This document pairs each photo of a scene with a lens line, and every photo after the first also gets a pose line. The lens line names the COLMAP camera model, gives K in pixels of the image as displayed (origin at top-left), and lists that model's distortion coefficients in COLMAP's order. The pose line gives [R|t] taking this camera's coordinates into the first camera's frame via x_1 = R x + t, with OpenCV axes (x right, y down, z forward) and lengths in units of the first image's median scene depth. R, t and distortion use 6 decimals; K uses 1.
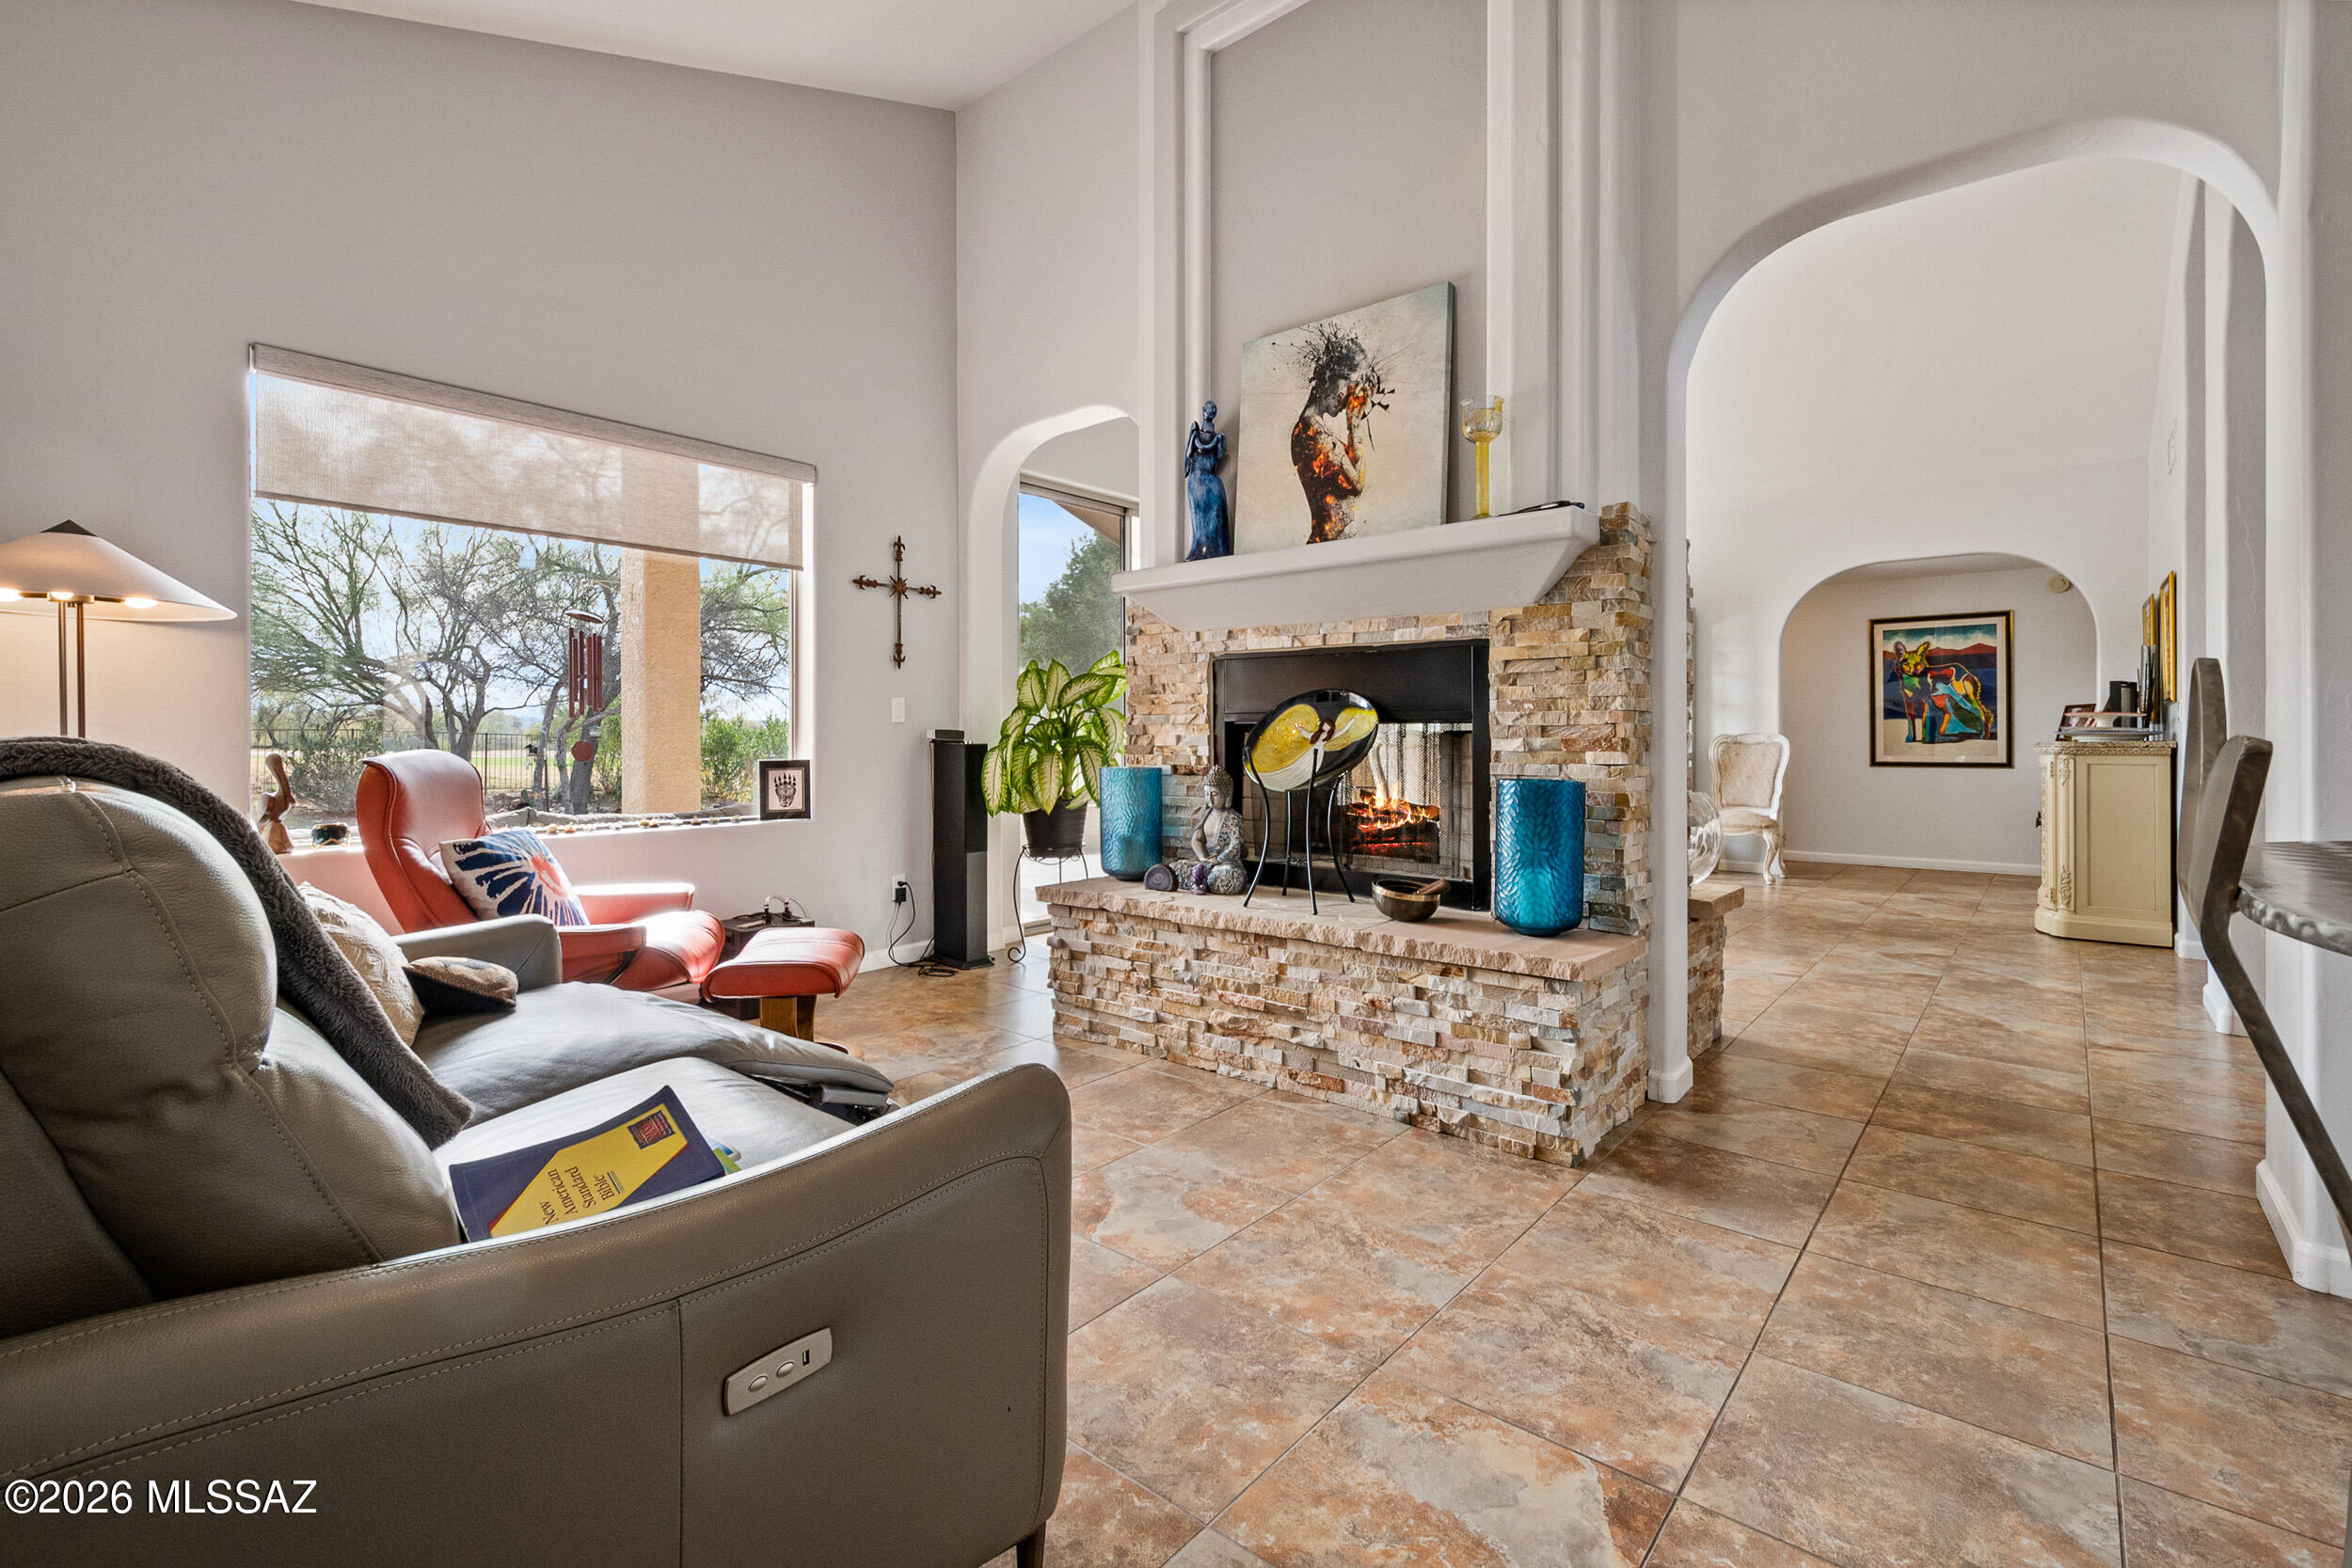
lens RADIAL K [[1042.4, 0, 1155.8], [0, 1042.4, 741.4], [0, 0, 1]] dist [0.006510, -0.001840]
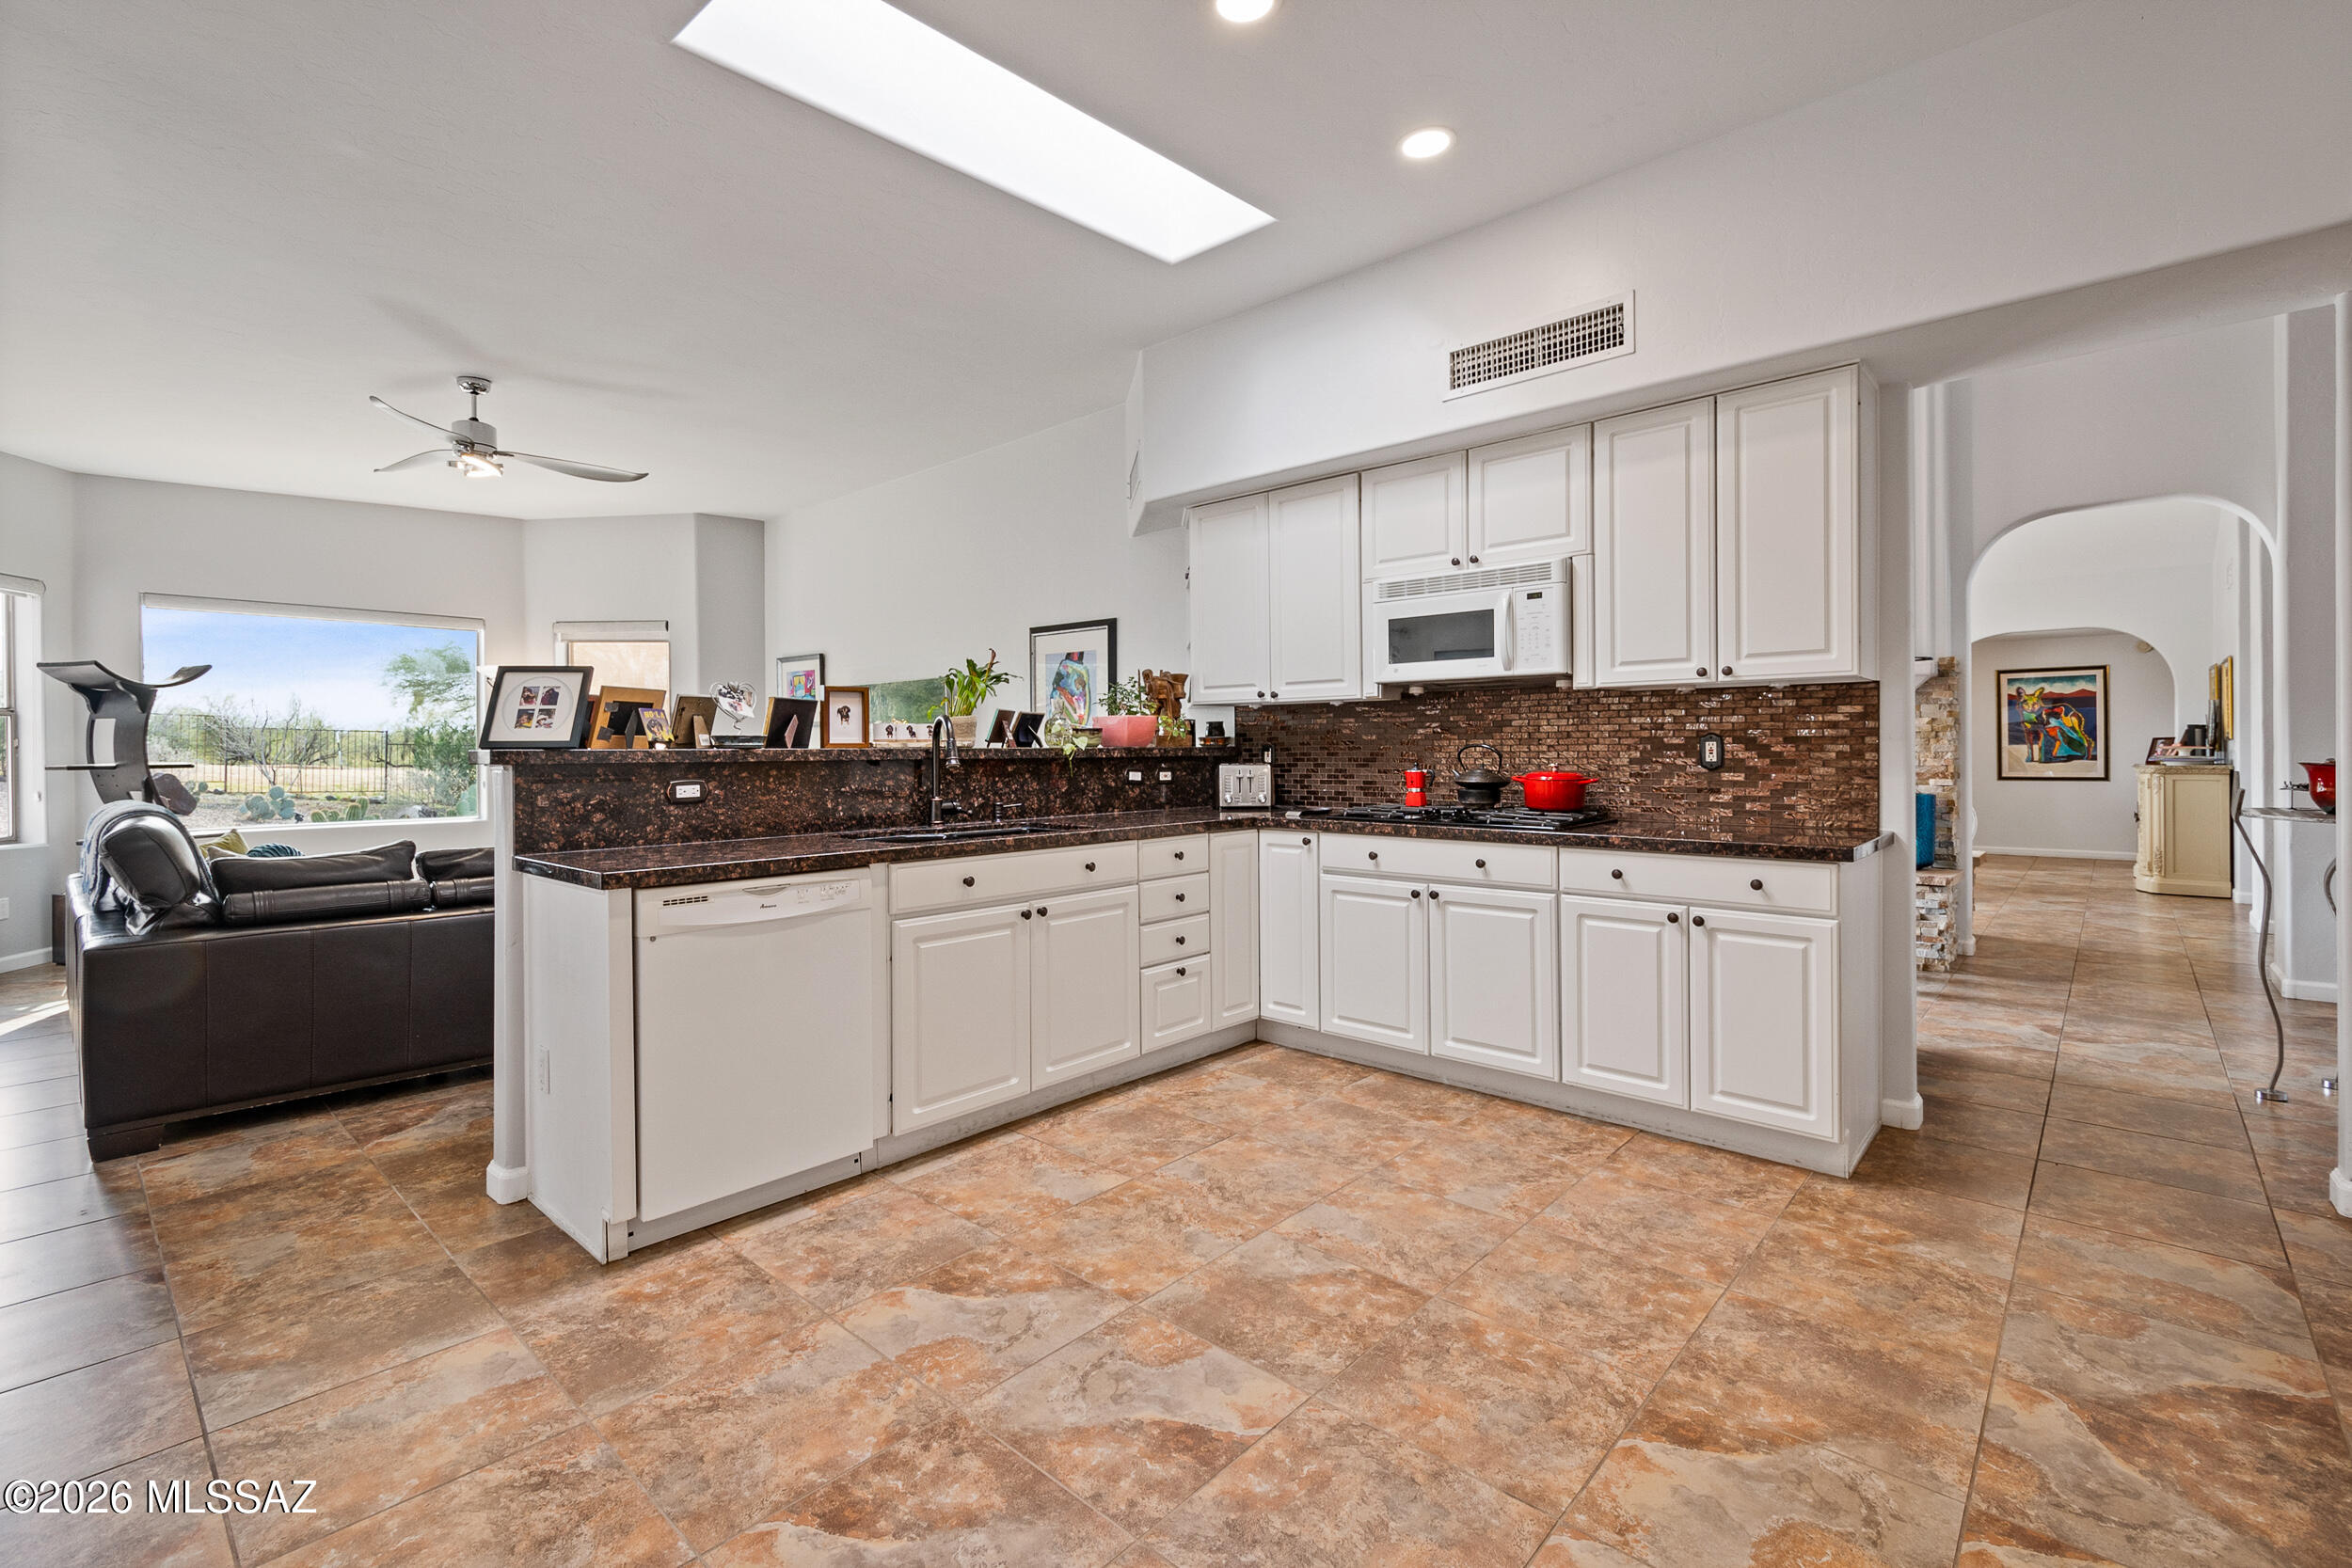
lens RADIAL K [[1042.4, 0, 1142.9], [0, 1042.4, 747.5], [0, 0, 1]] dist [0.006510, -0.001840]
pose [[0.999467, -0.001552, -0.032615, -0.519715], [0.001544, 0.999999, -0.000243, -0.026471], [0.032616, 0.000192, 0.999468, -0.532700]]
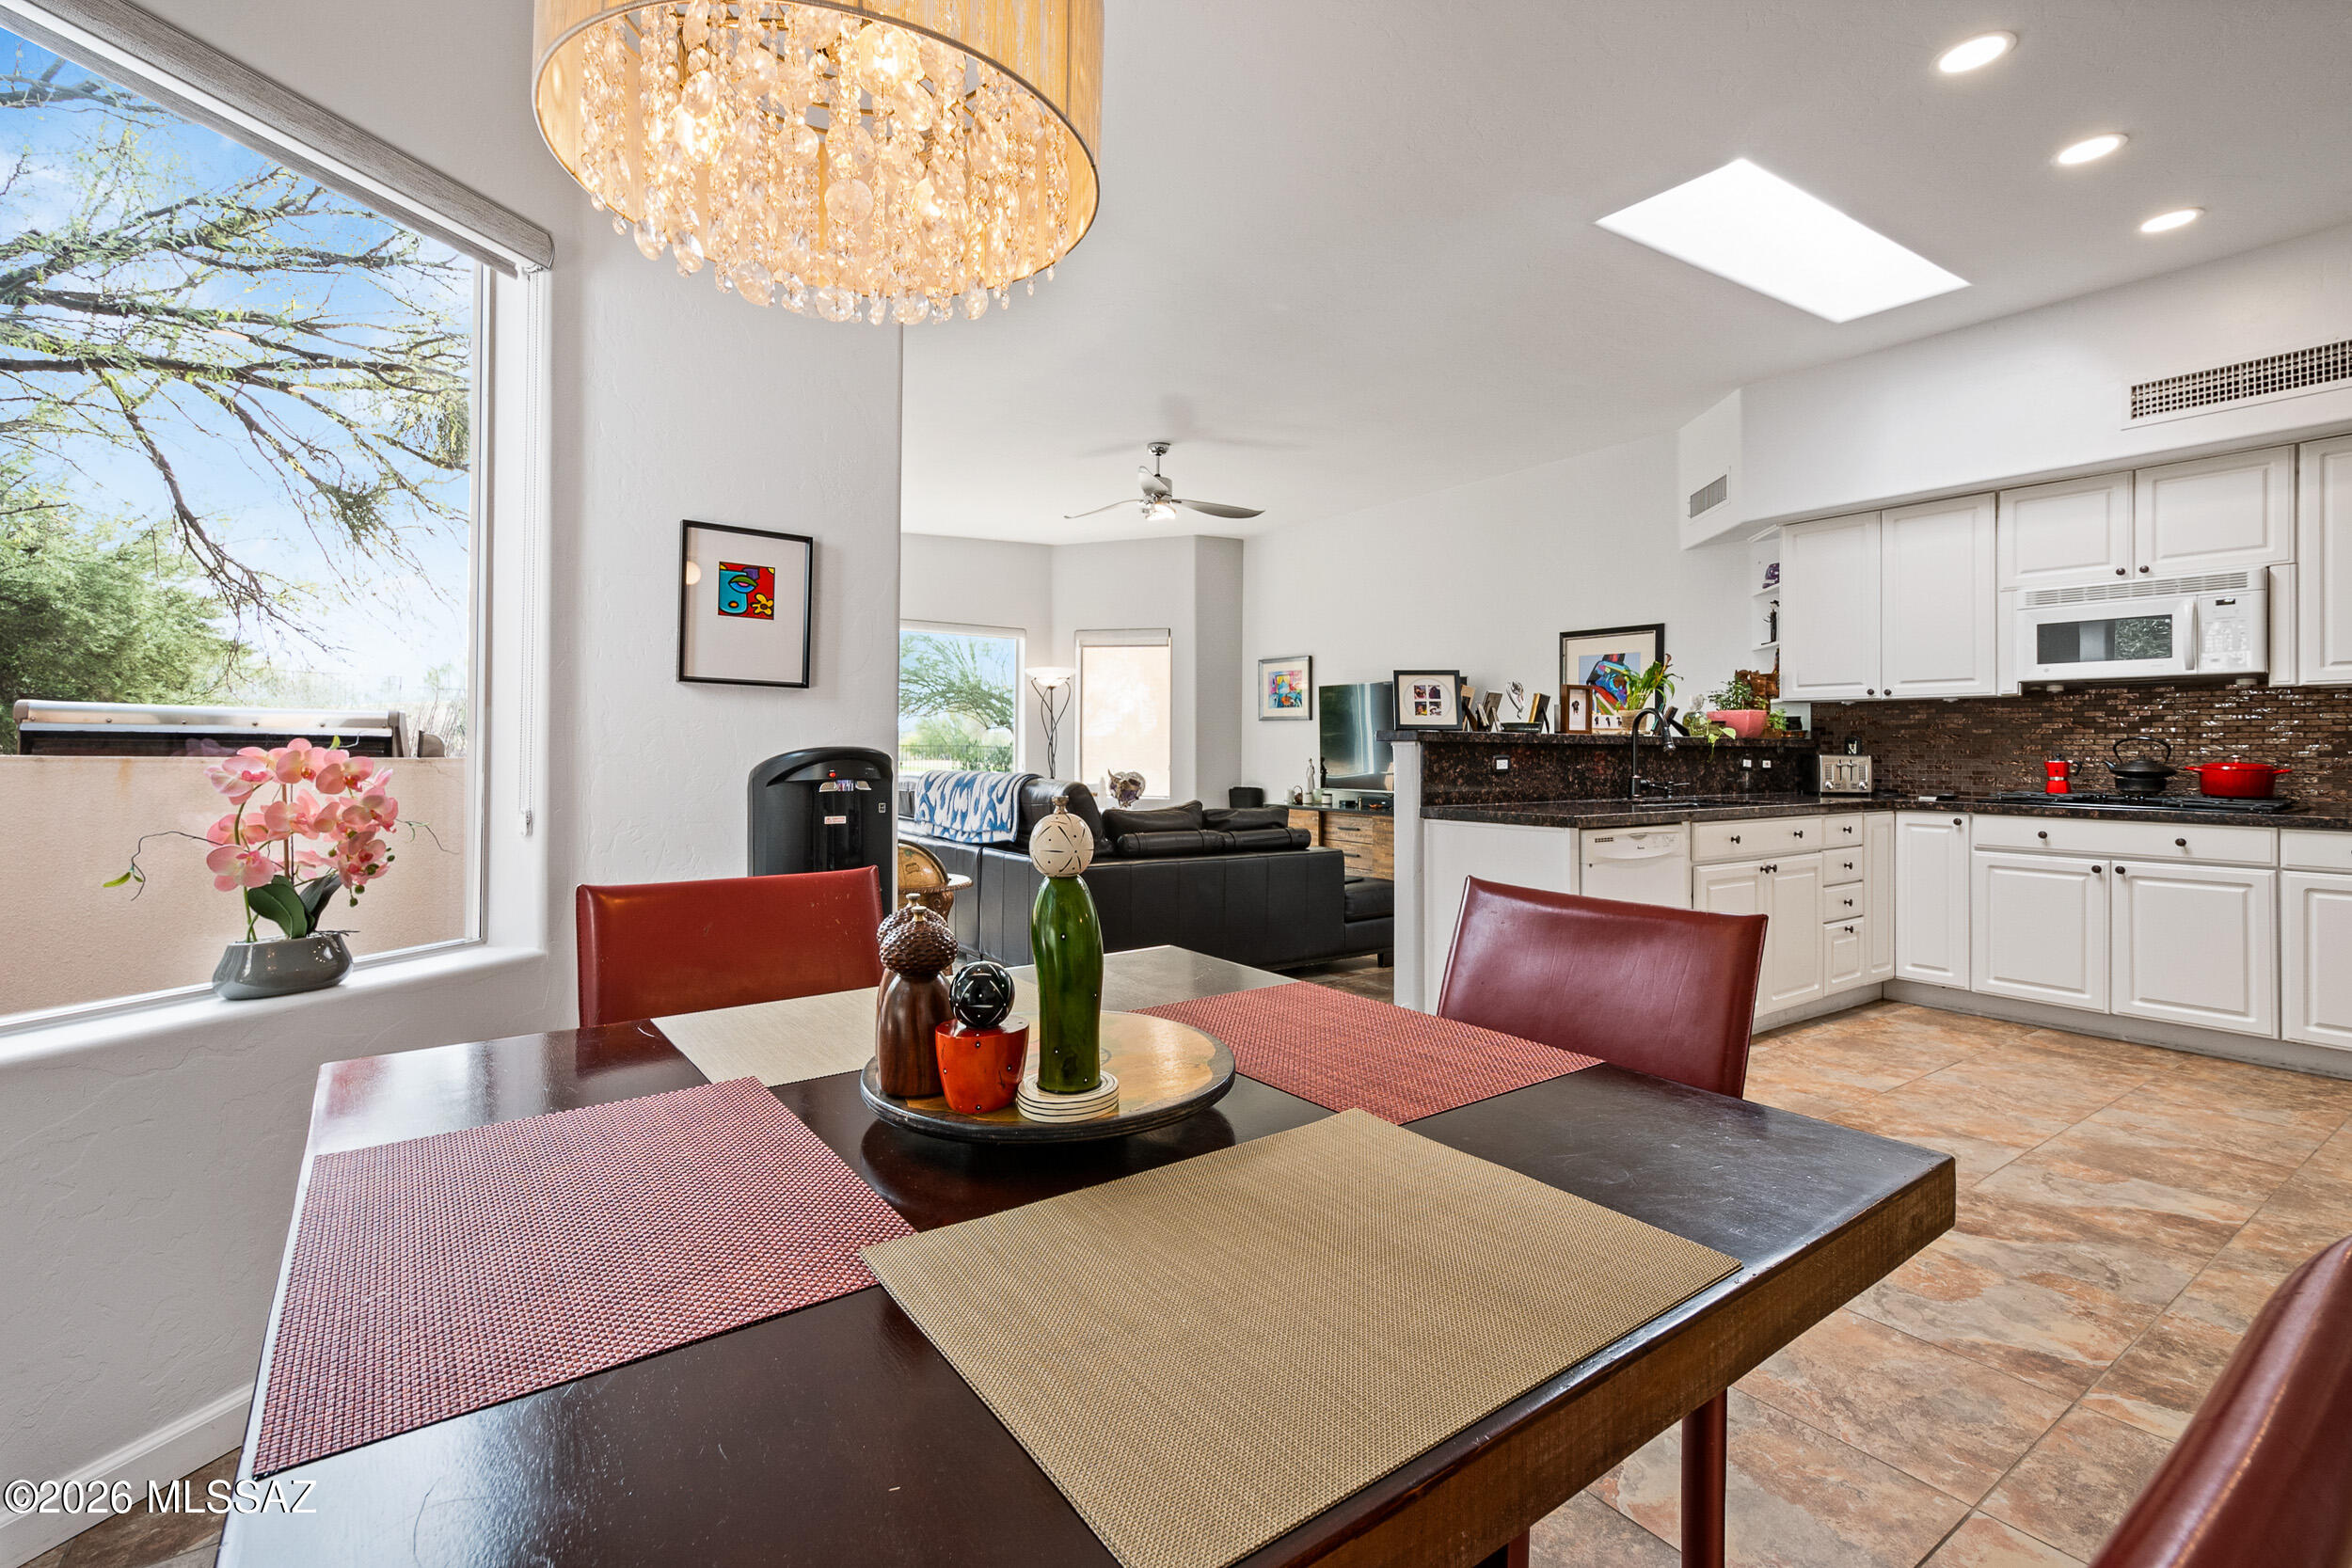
lens RADIAL K [[1042.4, 0, 1183.7], [0, 1042.4, 738.7], [0, 0, 1]] dist [0.006510, -0.001840]
pose [[0.968535, 0.008383, -0.248736, -1.112052], [-0.010375, 0.999924, -0.006701, -0.002626], [0.248661, 0.009071, 0.968548, -0.972483]]
